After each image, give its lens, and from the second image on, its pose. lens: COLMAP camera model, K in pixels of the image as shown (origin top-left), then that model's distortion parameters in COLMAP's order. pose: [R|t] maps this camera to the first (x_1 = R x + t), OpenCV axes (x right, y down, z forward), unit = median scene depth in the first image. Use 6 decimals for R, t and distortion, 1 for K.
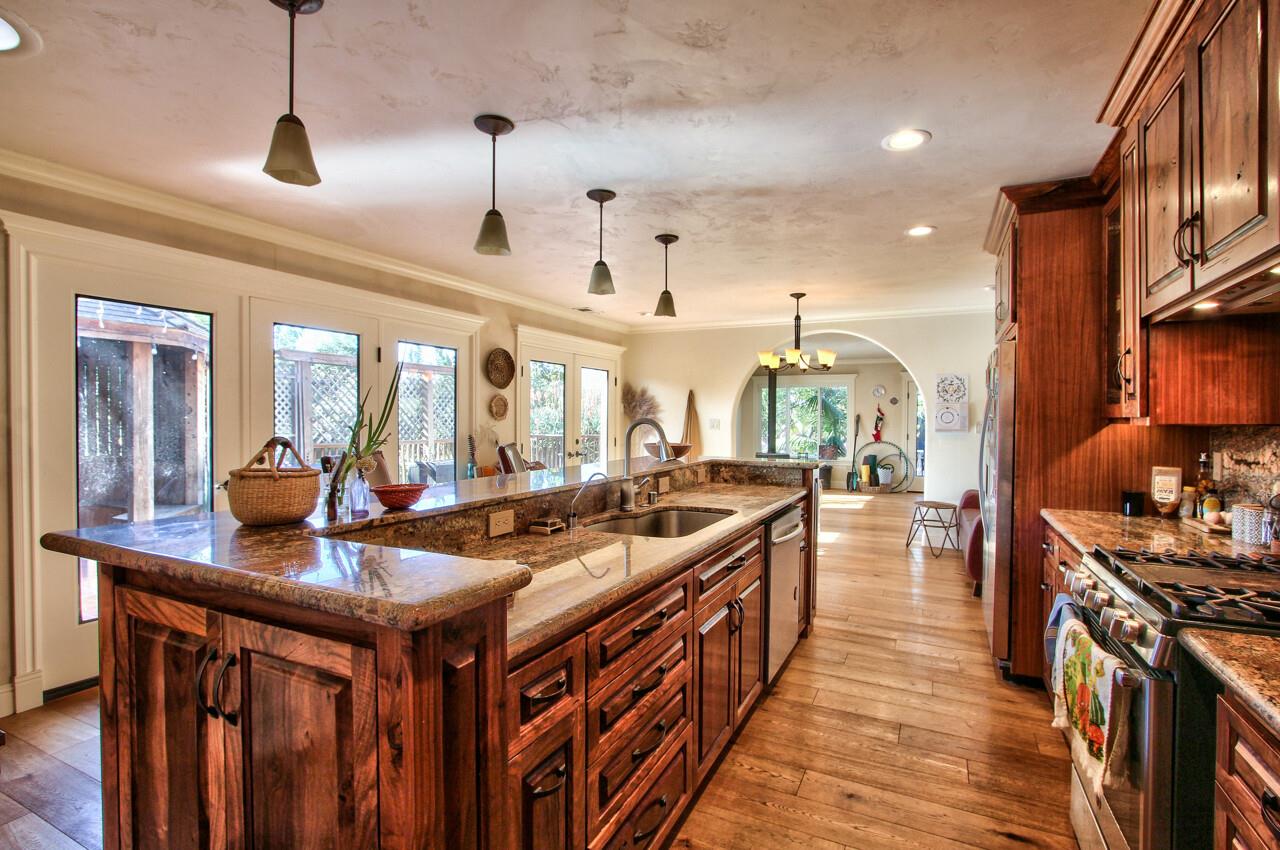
lens RADIAL K [[595.1, 0, 640.0], [0, 595.1, 425.0], [0, 0, 1]] dist [-0.018798, -0.000113]
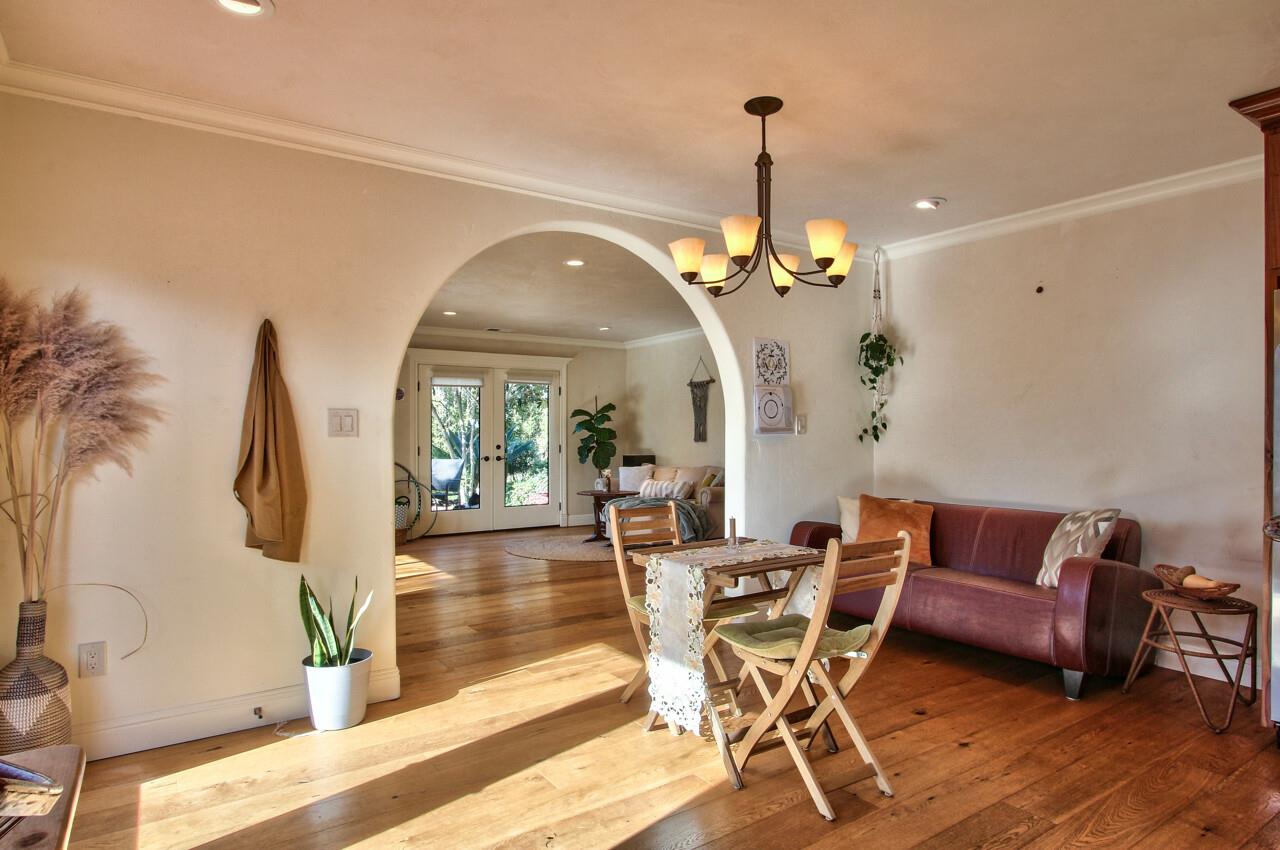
lens RADIAL K [[729.2, 0, 655.0], [0, 729.2, 418.6], [0, 0, 1]] dist [-0.002681, -0.000259]
pose [[0.490218, 0.009643, 0.871547, -0.423201], [0.016016, 0.999670, -0.020070, 0.022151], [-0.871453, 0.023797, 0.489902, 1.552106]]
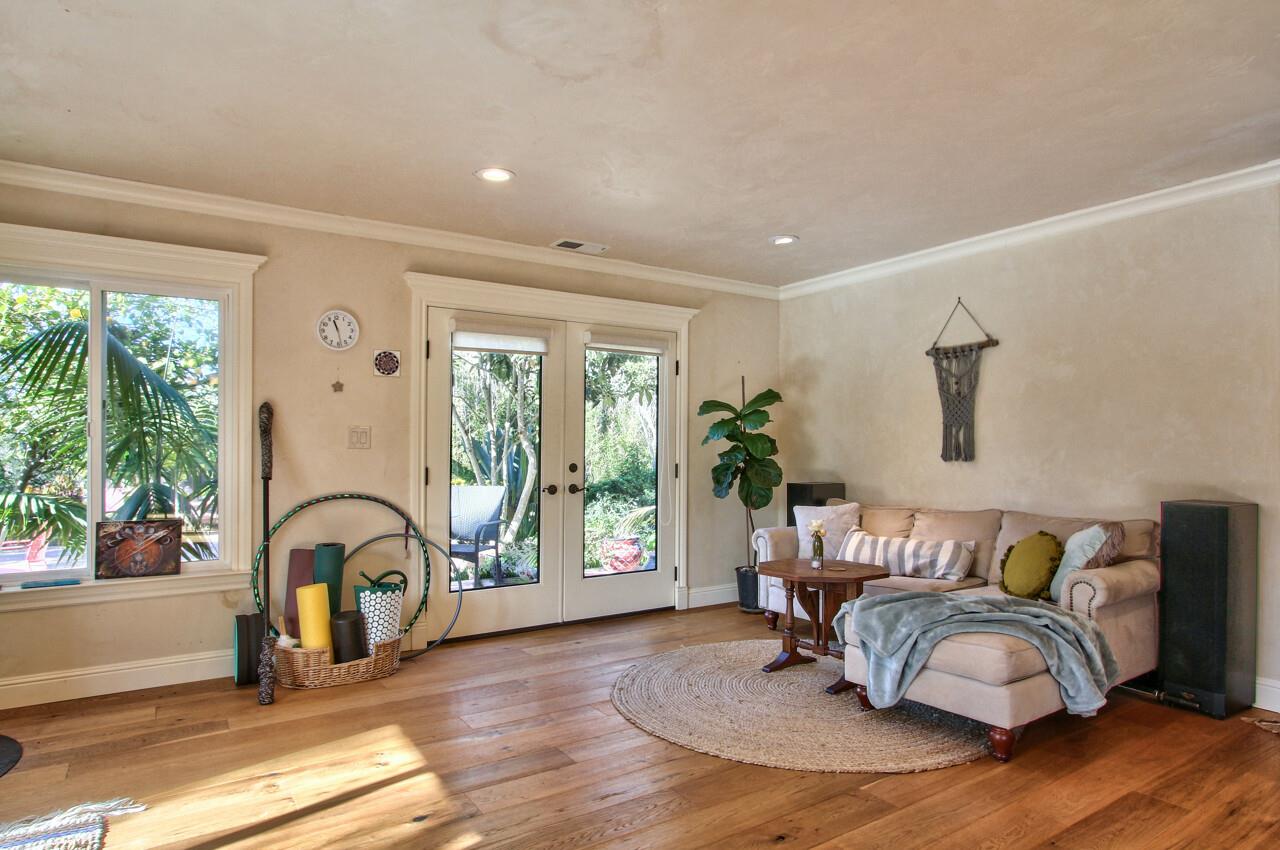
lens RADIAL K [[720.3, 0, 640.0], [0, 720.3, 425.0], [0, 0, 1]] dist [-0.042453, -0.000110]
pose [[0.522731, 0.017370, 0.852321, 0.698879], [0.010843, 0.999576, -0.027021, 0.017813], [-0.852429, 0.023366, 0.522321, 2.735993]]
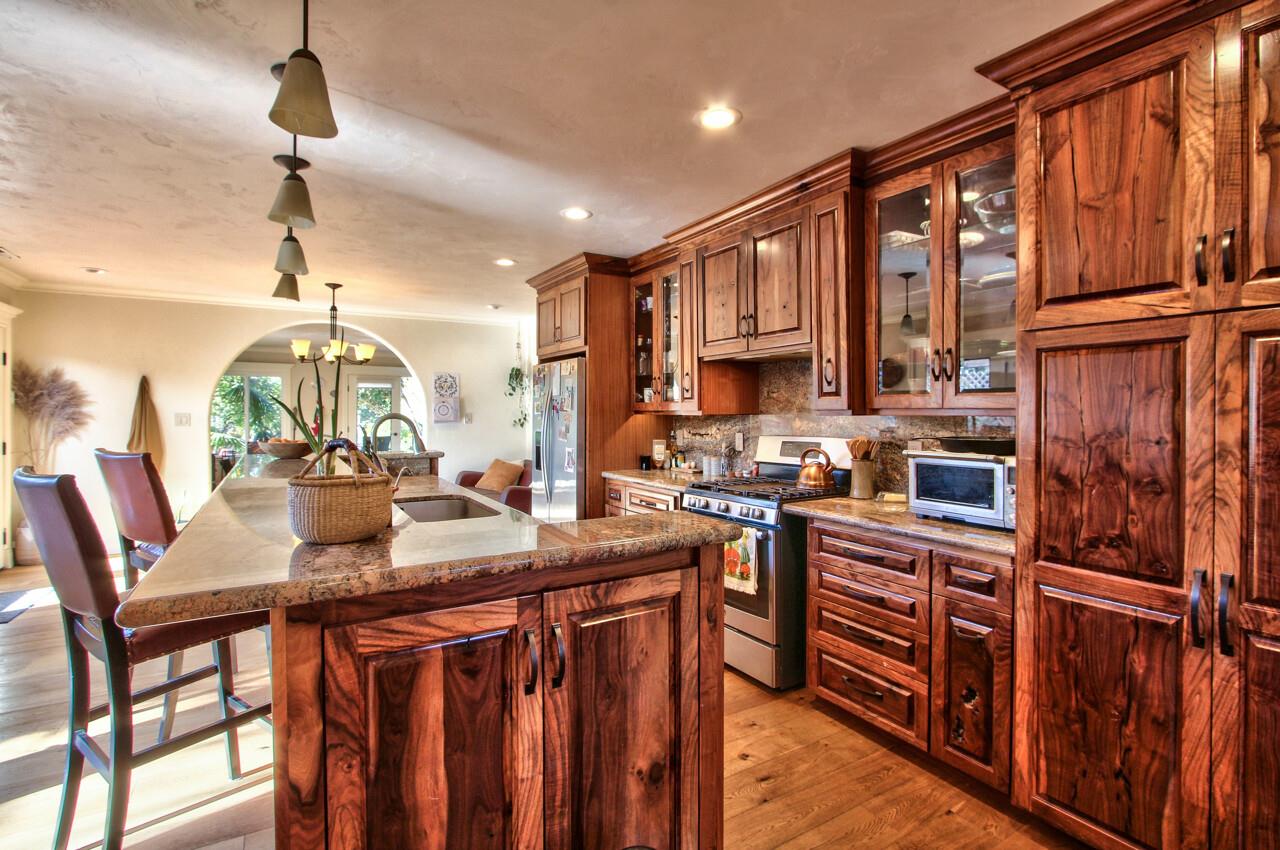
lens RADIAL K [[606.4, 0, 638.8], [0, 606.4, 415.0], [0, 0, 1]] dist [-0.019054, 0.000043]
pose [[0.543763, -0.009329, 0.839187, -0.559385], [0.012171, 0.999921, 0.003230, -0.005714], [-0.839151, 0.008457, 0.543833, 0.081314]]
